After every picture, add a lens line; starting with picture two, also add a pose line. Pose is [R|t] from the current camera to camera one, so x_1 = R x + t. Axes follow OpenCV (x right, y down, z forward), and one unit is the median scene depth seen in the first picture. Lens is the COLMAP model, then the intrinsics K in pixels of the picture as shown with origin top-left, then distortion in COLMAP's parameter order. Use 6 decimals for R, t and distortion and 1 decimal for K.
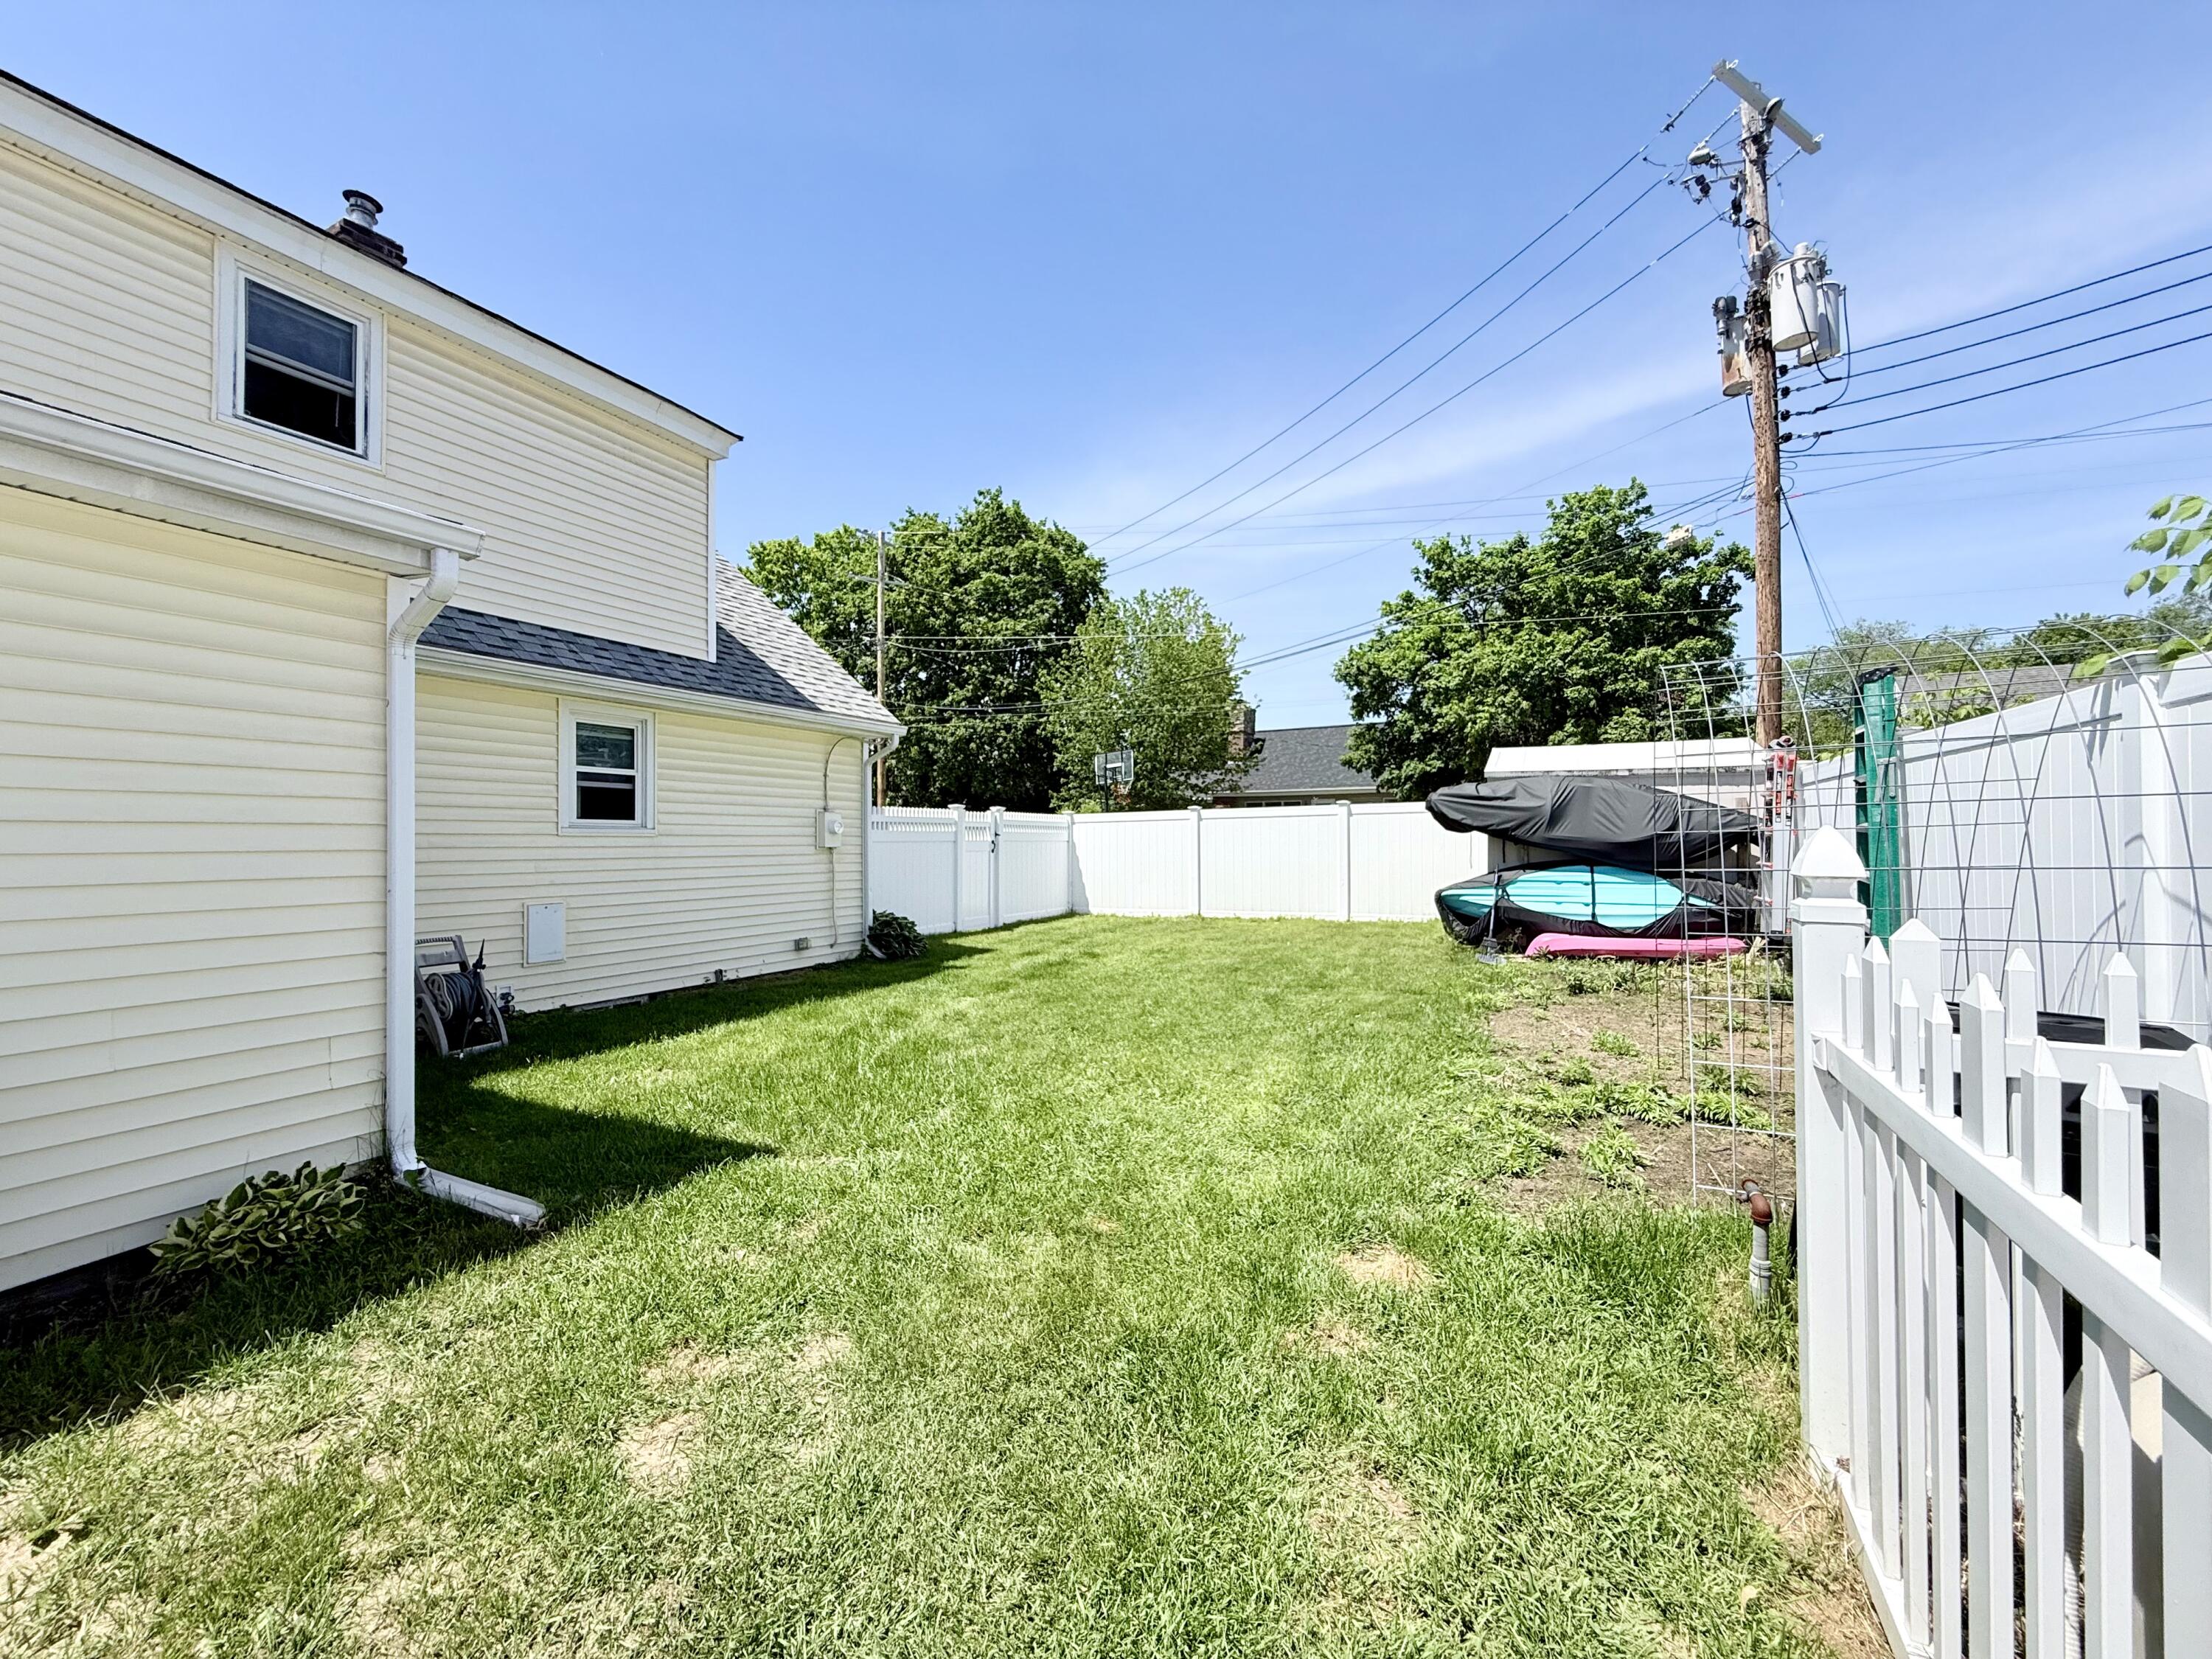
lens RADIAL K [[886.7, 0, 1100.0], [0, 886.7, 833.6], [0, 0, 1]] dist [0.000869, 0.000027]
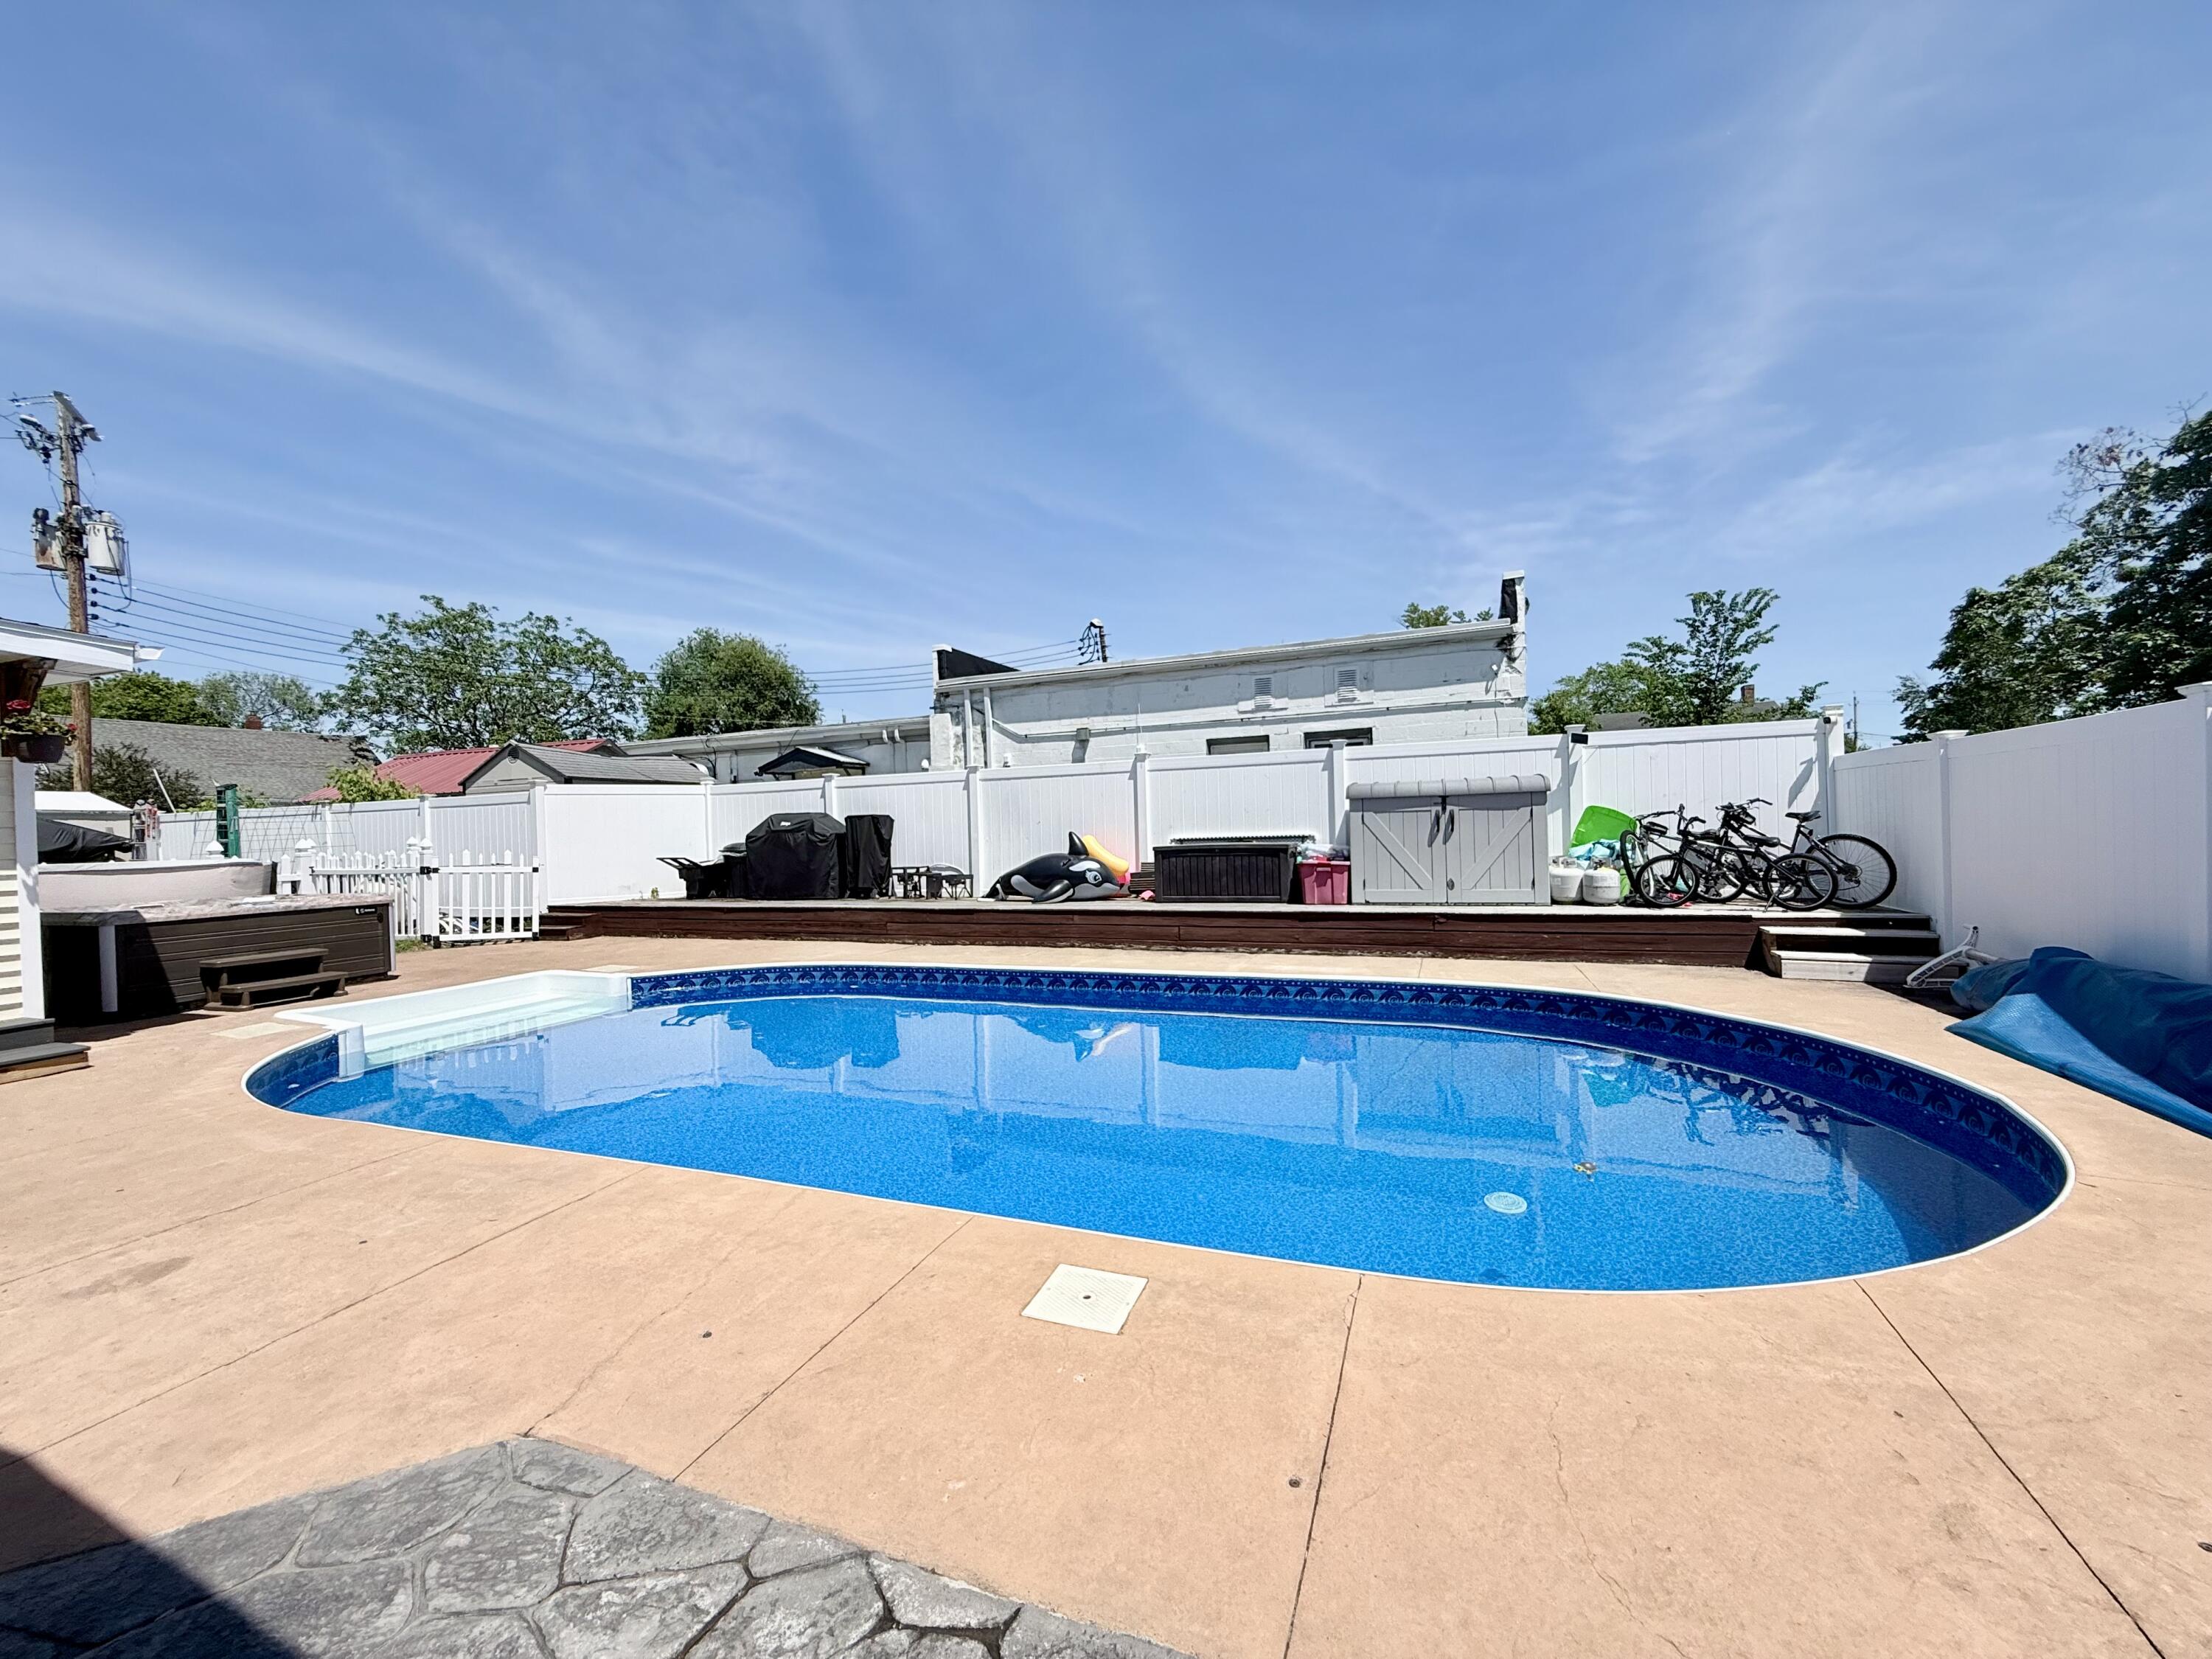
lens RADIAL K [[886.7, 0, 1100.0], [0, 886.7, 833.6], [0, 0, 1]] dist [0.000869, 0.000027]
pose [[-0.109686, 0.002844, 0.993962, -0.511317], [0.018895, 0.999821, -0.000776, 0.005474], [-0.993787, 0.018696, -0.109720, -0.329617]]
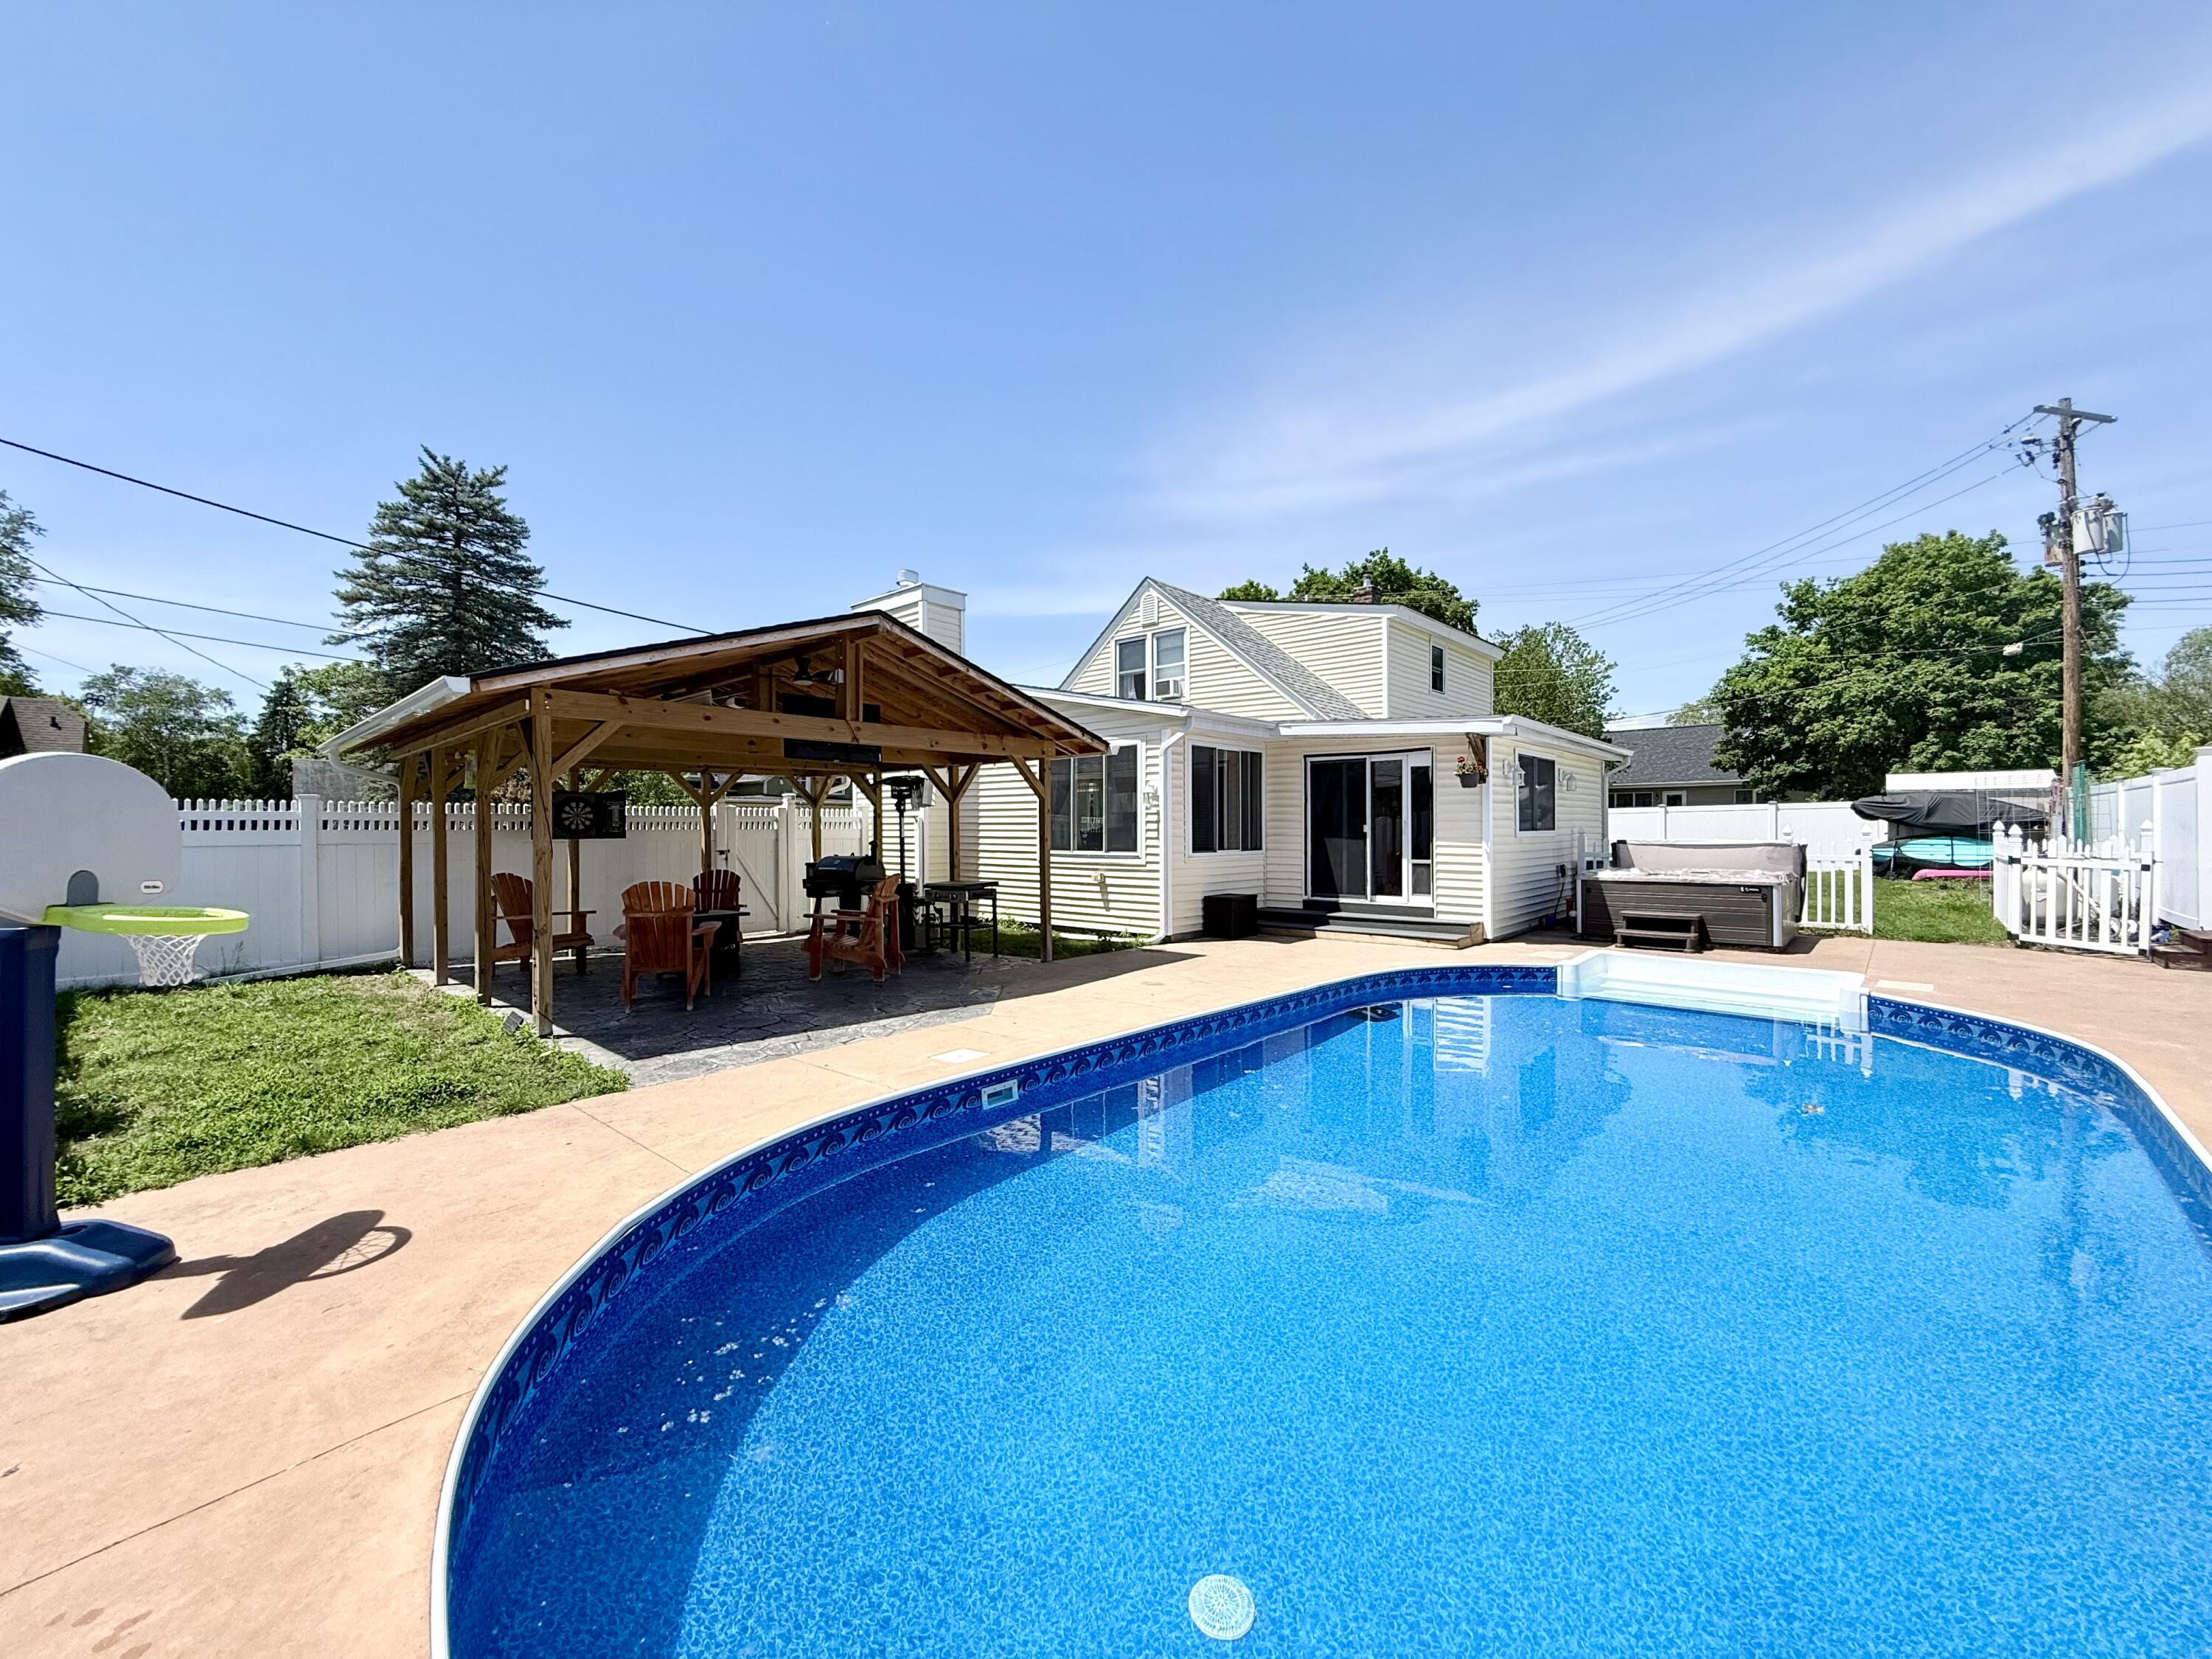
lens RADIAL K [[886.7, 0, 1100.0], [0, 886.7, 833.6], [0, 0, 1]] dist [0.000869, 0.000027]
pose [[0.967582, -0.000232, -0.252556, -0.312389], [0.003903, 0.999894, 0.014035, -0.002484], [0.252526, -0.014566, 0.967480, -0.556001]]
